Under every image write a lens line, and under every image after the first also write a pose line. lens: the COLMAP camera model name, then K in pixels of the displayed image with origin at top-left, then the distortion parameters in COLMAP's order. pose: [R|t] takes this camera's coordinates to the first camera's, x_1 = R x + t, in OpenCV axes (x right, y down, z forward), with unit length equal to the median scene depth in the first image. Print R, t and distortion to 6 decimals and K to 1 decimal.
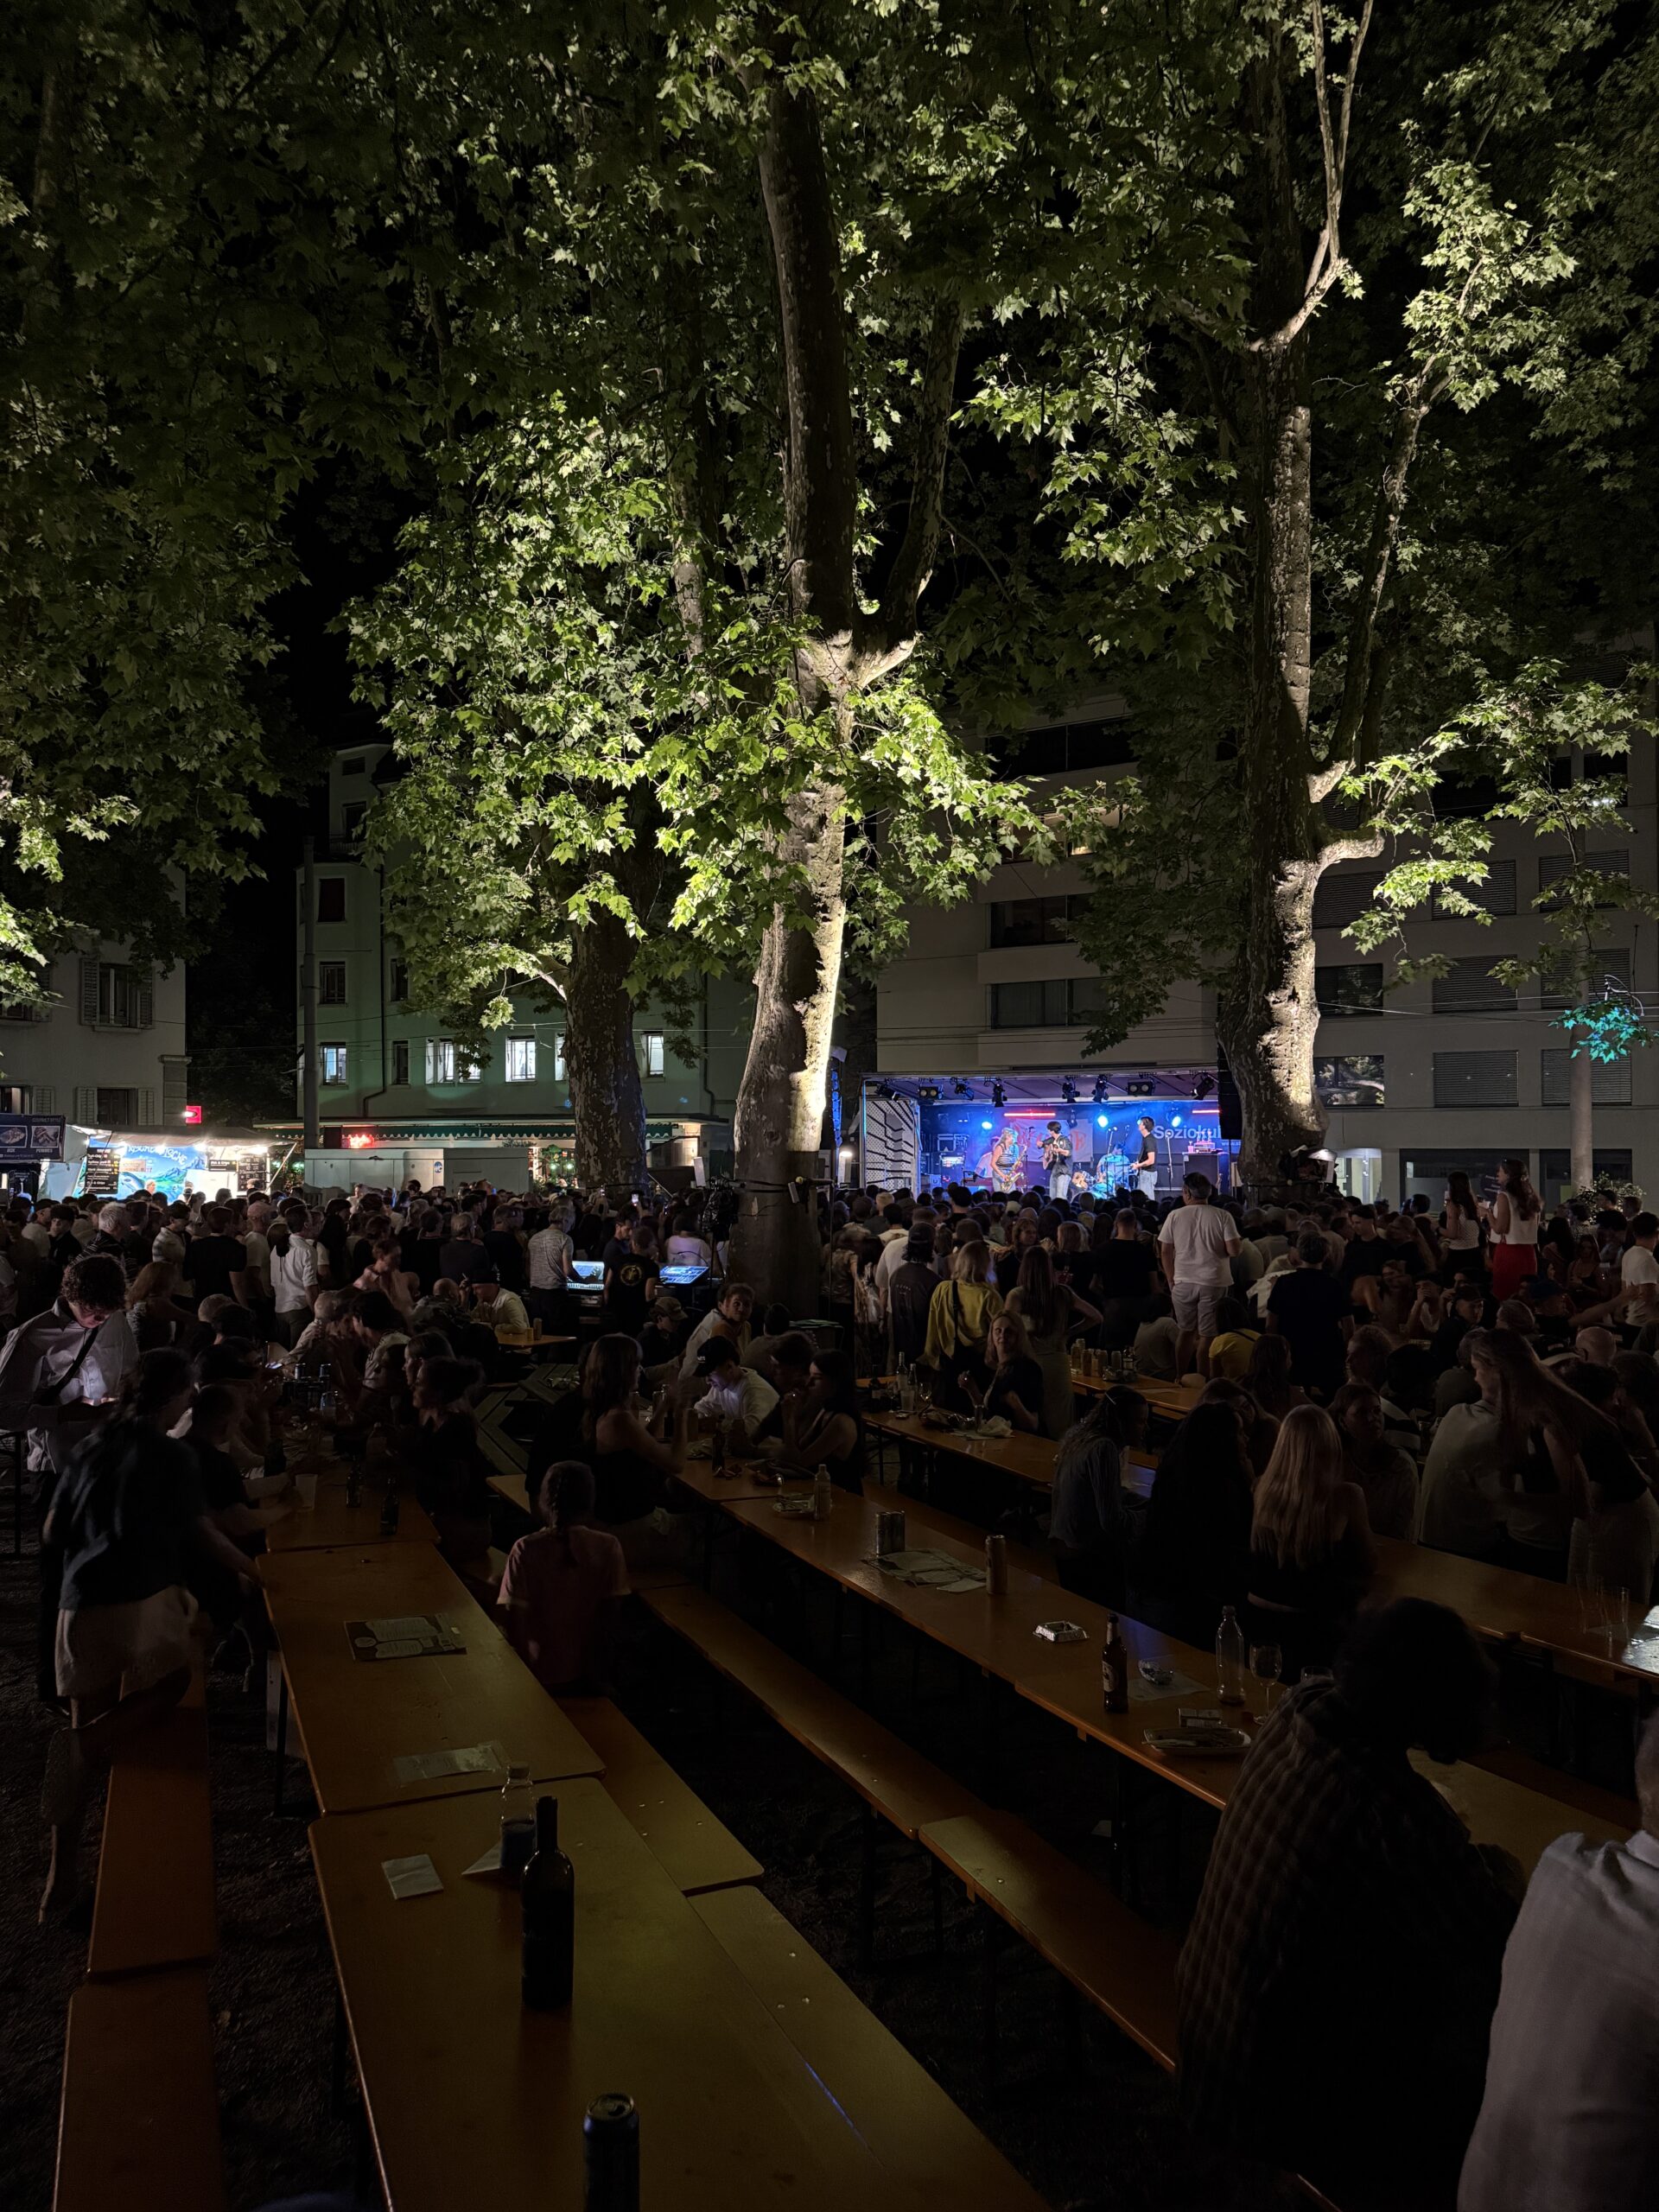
lens RADIAL K [[1555.4, 0, 834.1], [0, 1555.4, 1118.9], [0, 0, 1]] dist [0.005852, -0.008492]
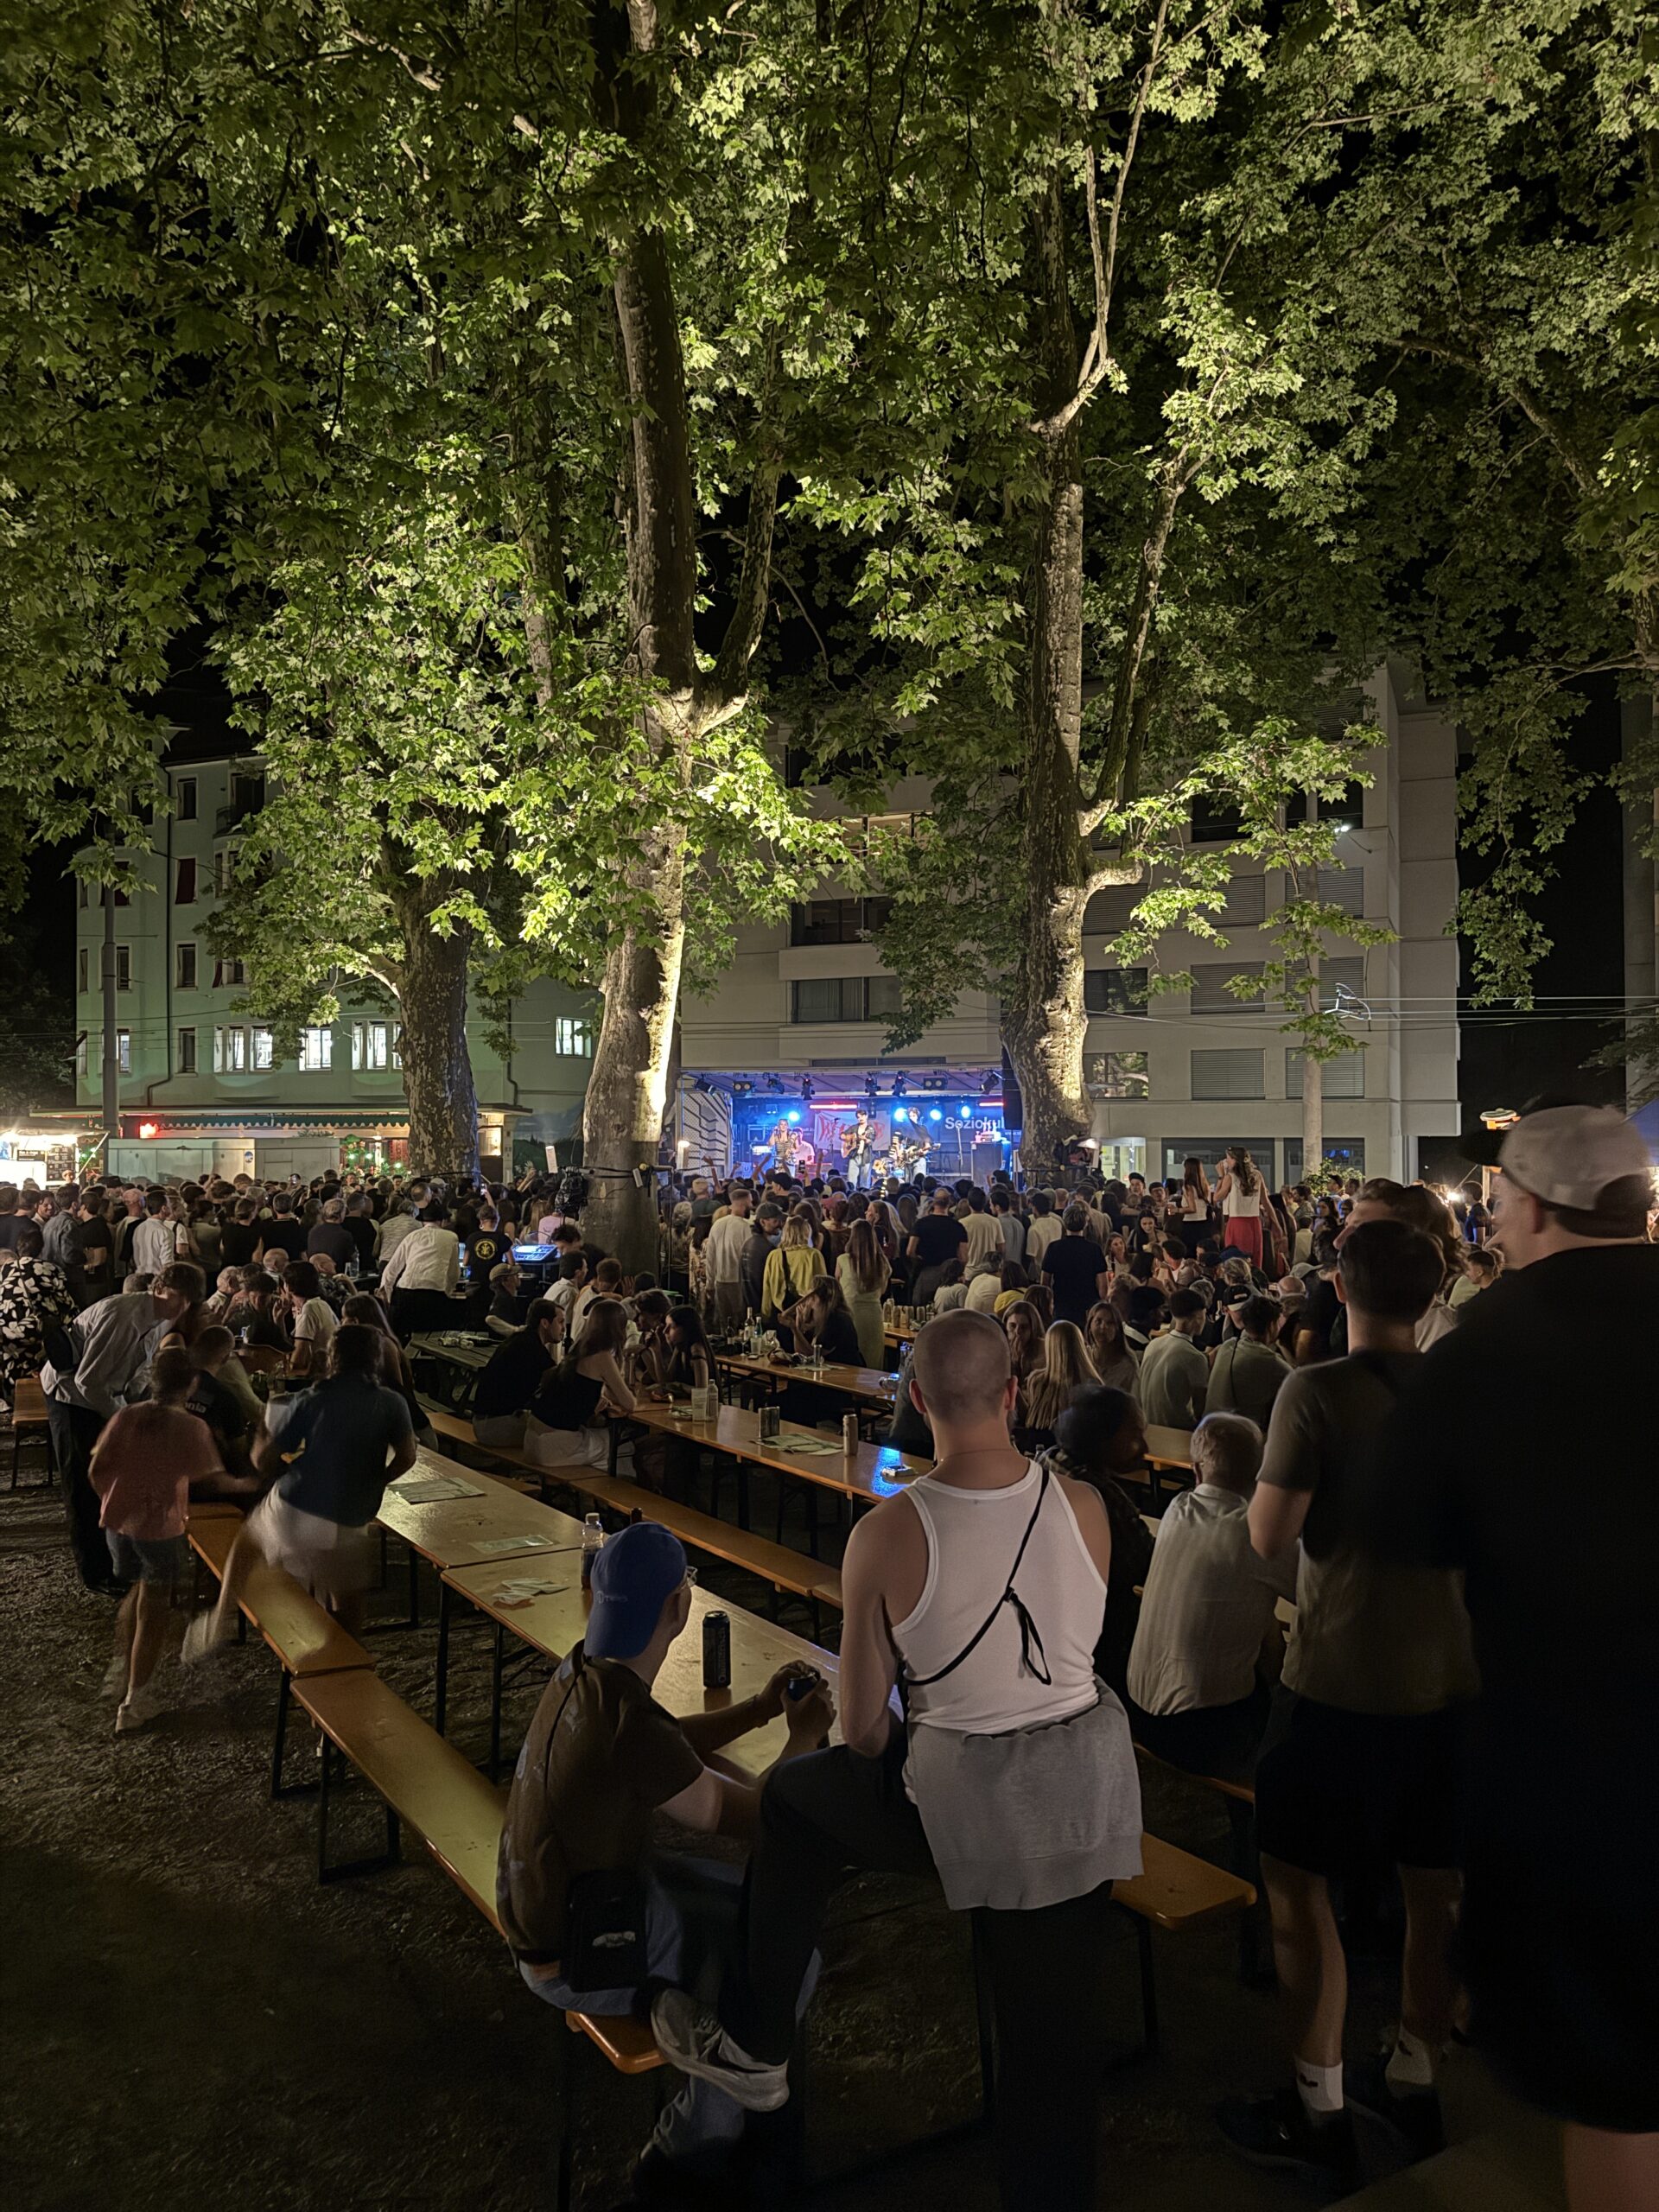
lens RADIAL K [[1537.2, 0, 833.5], [0, 1537.2, 1083.5], [0, 0, 1]] dist [0.066485, -0.064369]
pose [[0.991050, 0.003626, 0.133444, -0.026908], [-0.001507, 0.999871, -0.015976, -0.002203], [-0.133485, 0.015632, 0.990928, -0.104107]]
